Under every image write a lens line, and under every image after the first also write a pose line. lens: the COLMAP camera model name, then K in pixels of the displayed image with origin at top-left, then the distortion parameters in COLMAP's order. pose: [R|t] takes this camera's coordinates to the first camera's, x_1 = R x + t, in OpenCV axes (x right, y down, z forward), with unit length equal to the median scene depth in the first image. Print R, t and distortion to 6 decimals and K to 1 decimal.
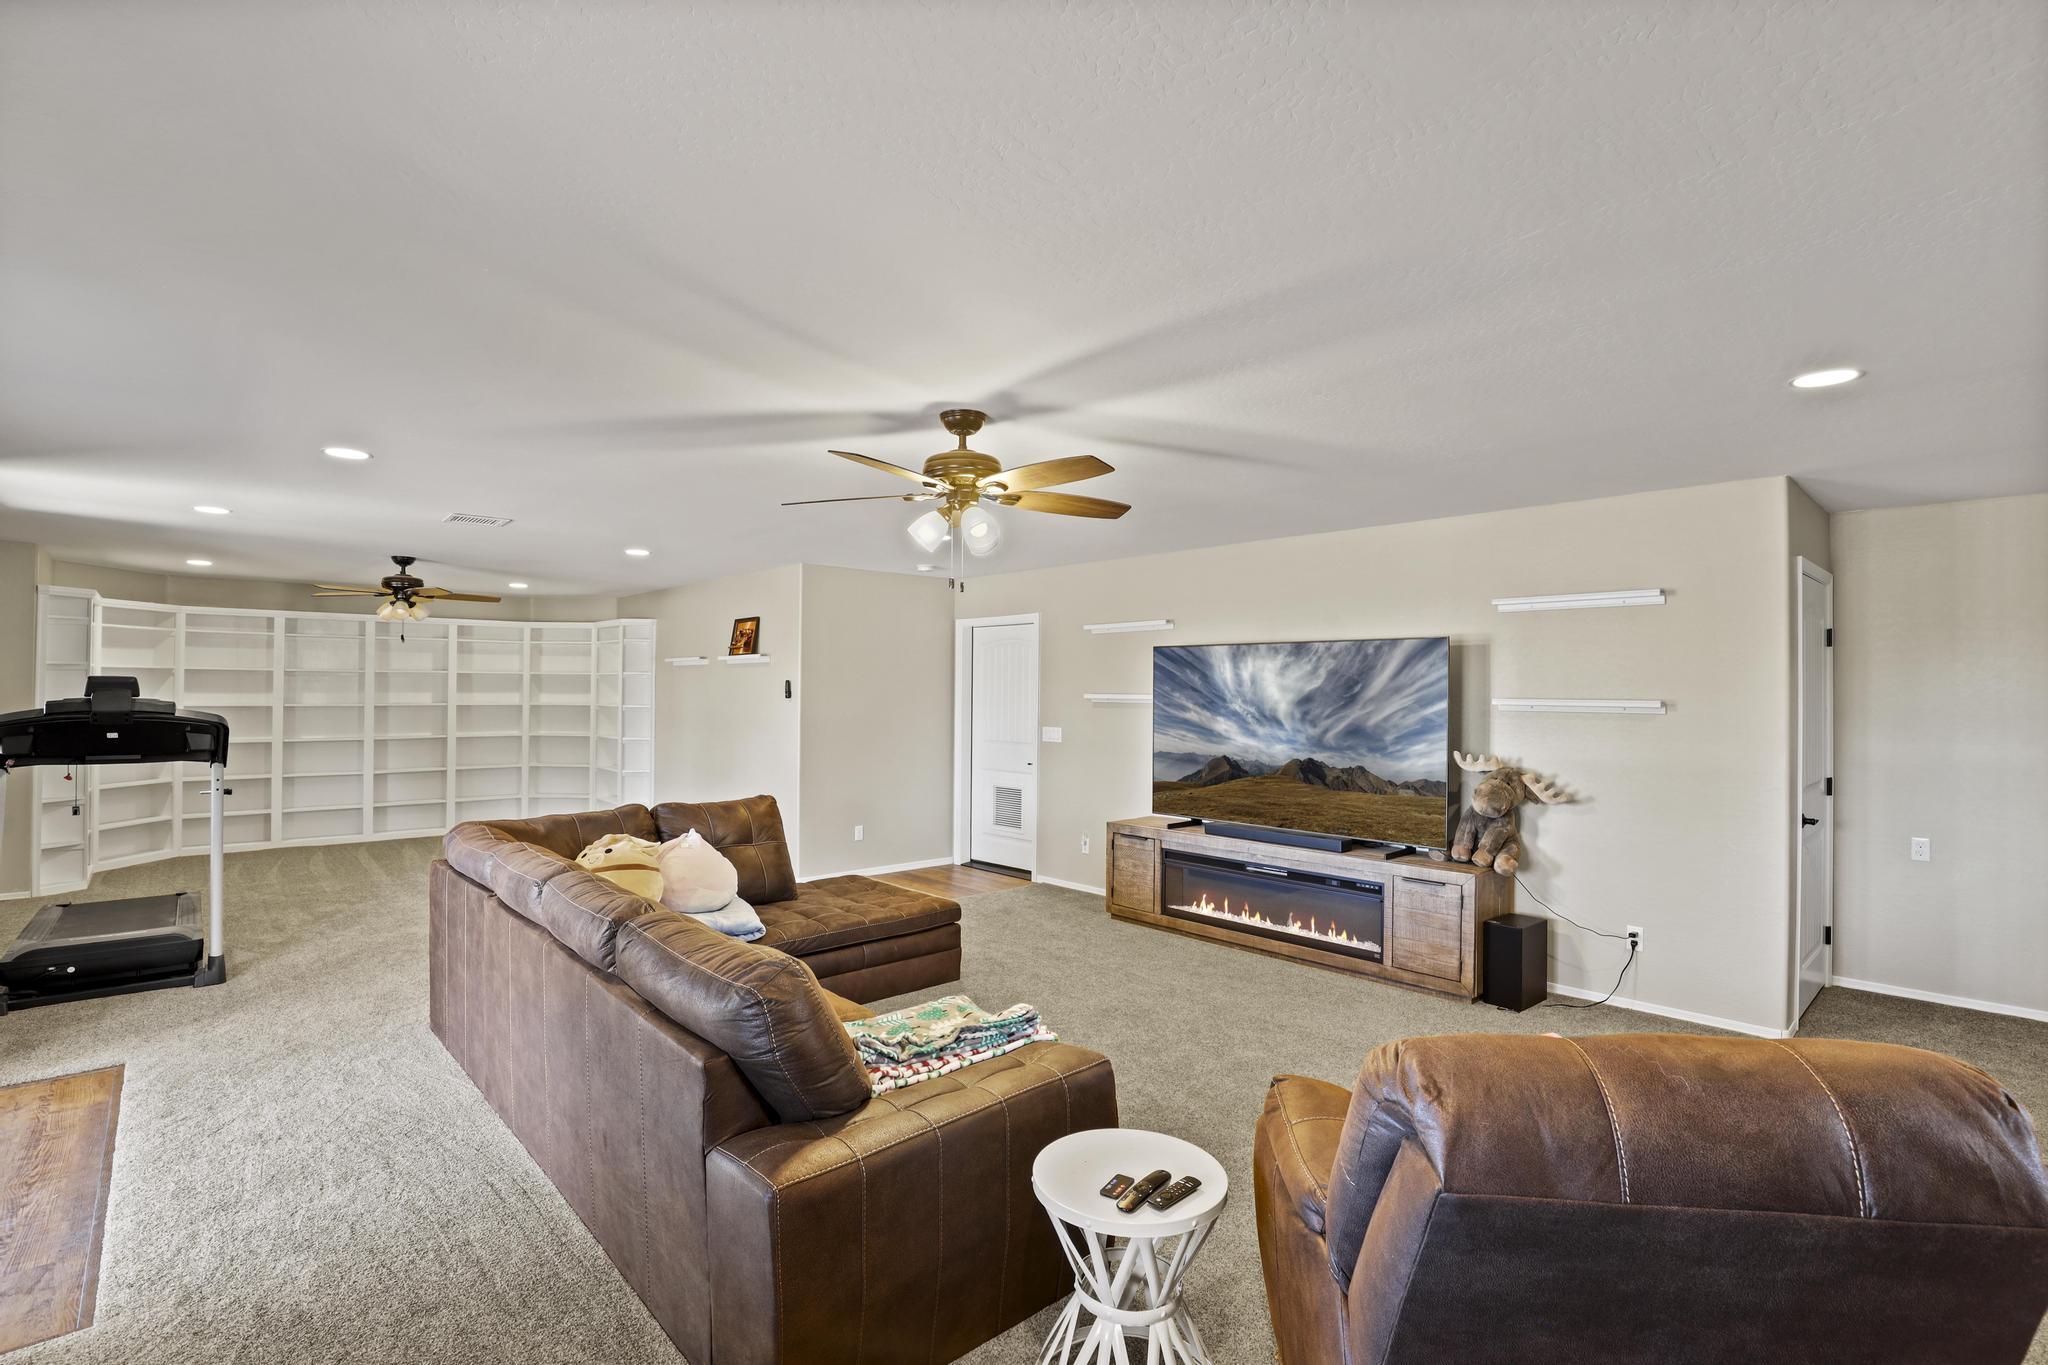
lens RADIAL K [[968.4, 0, 1020.5], [0, 968.4, 703.6], [0, 0, 1]] dist [0.004100, 0.000184]
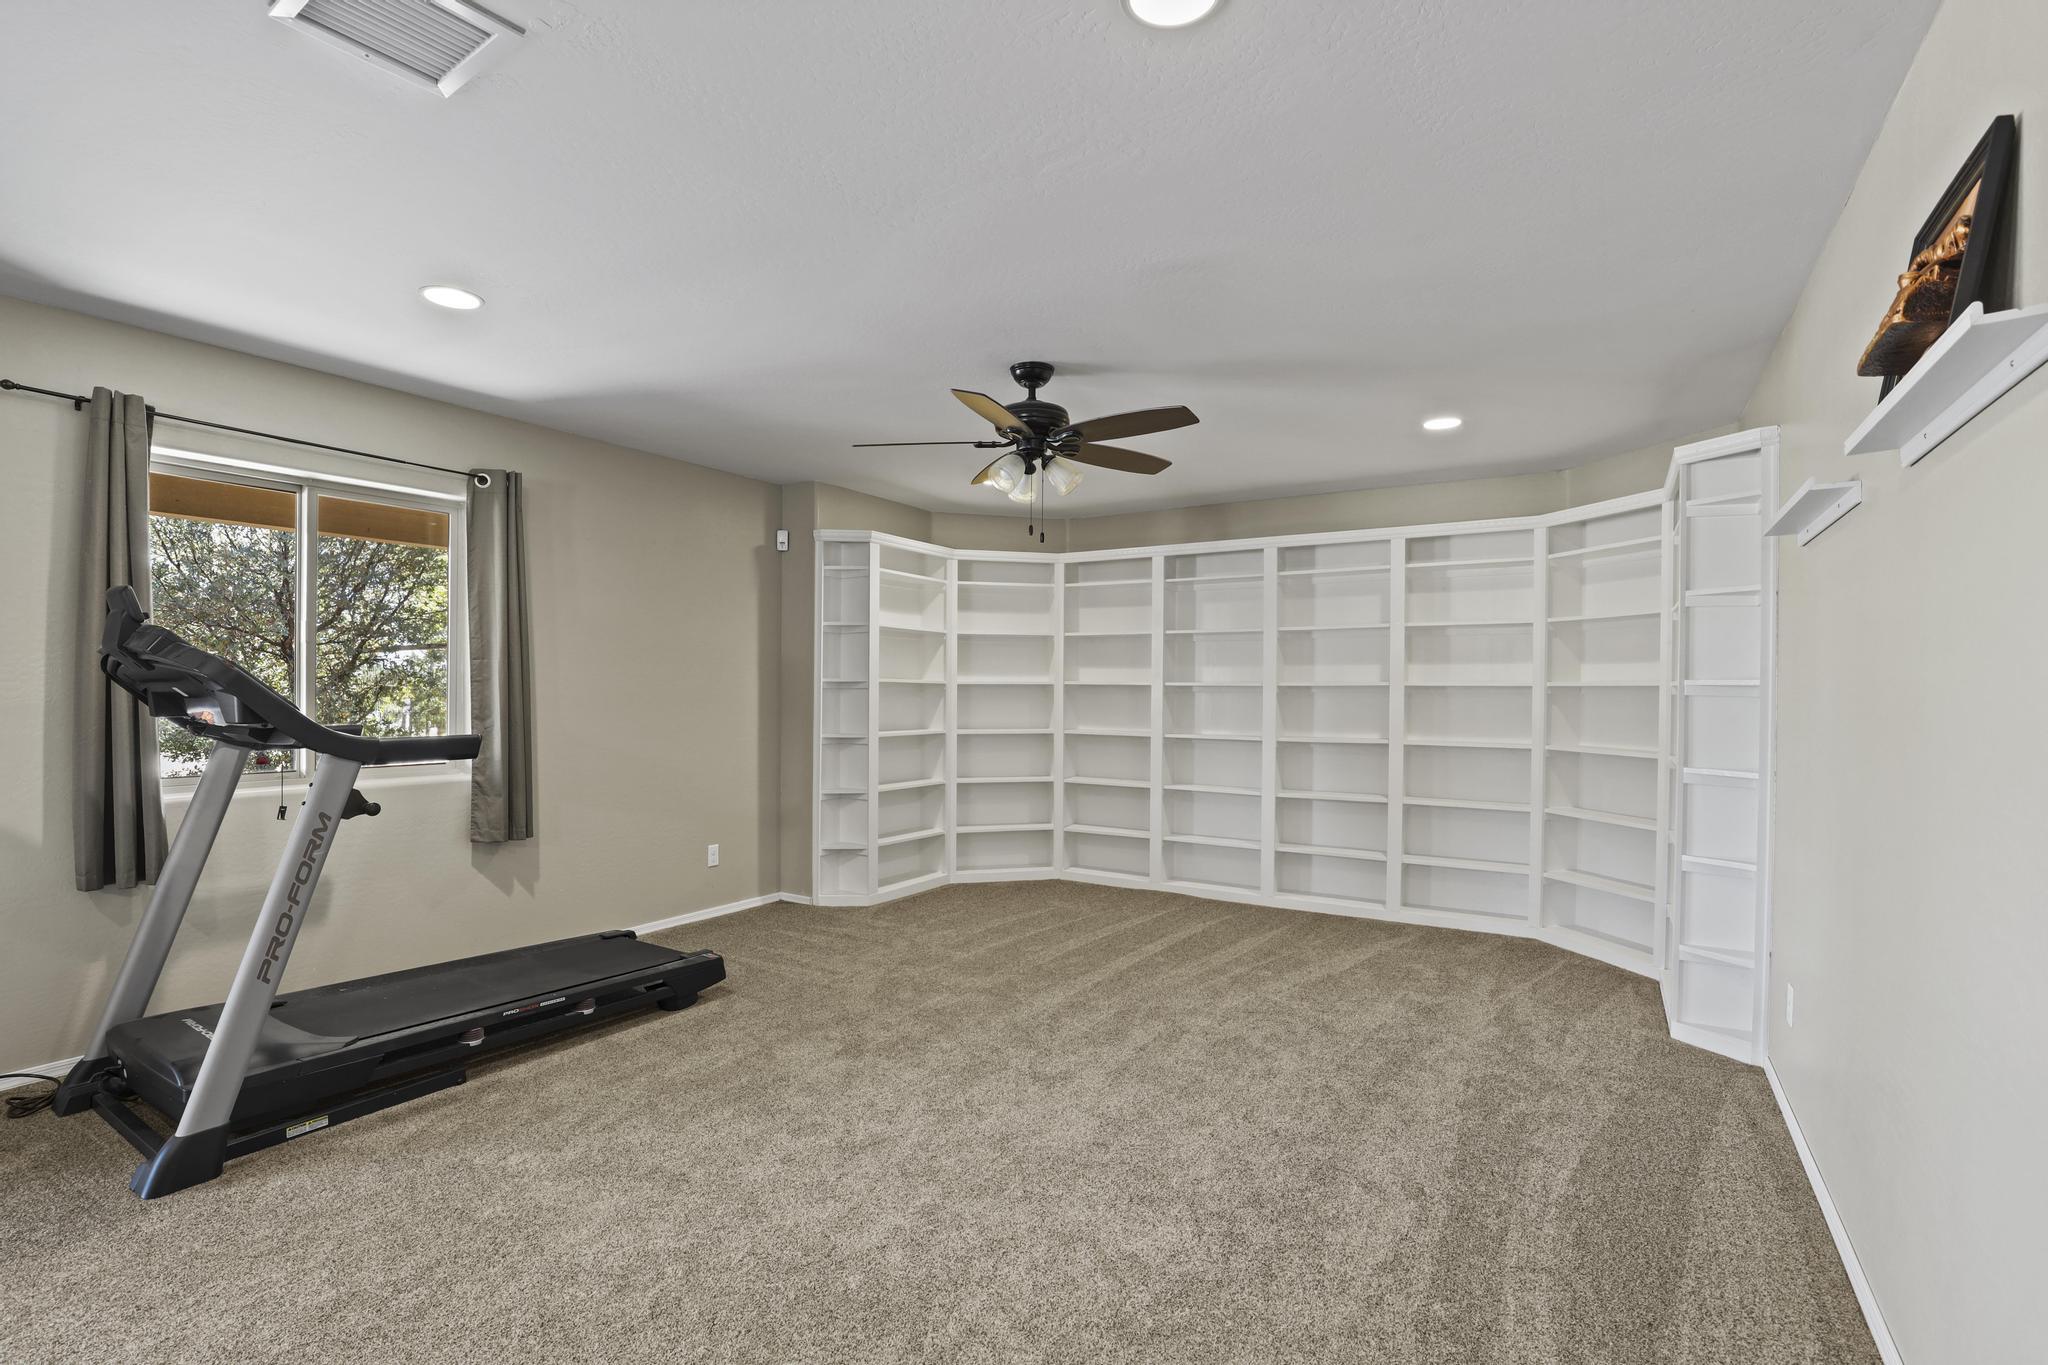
lens RADIAL K [[968.4, 0, 1023.3], [0, 968.4, 694.3], [0, 0, 1]] dist [0.004100, 0.000184]
pose [[0.278741, -0.000857, -0.960366, -0.131607], [-0.021340, 0.999747, -0.007086, 0.015939], [0.960129, 0.022469, 0.278652, 0.696715]]
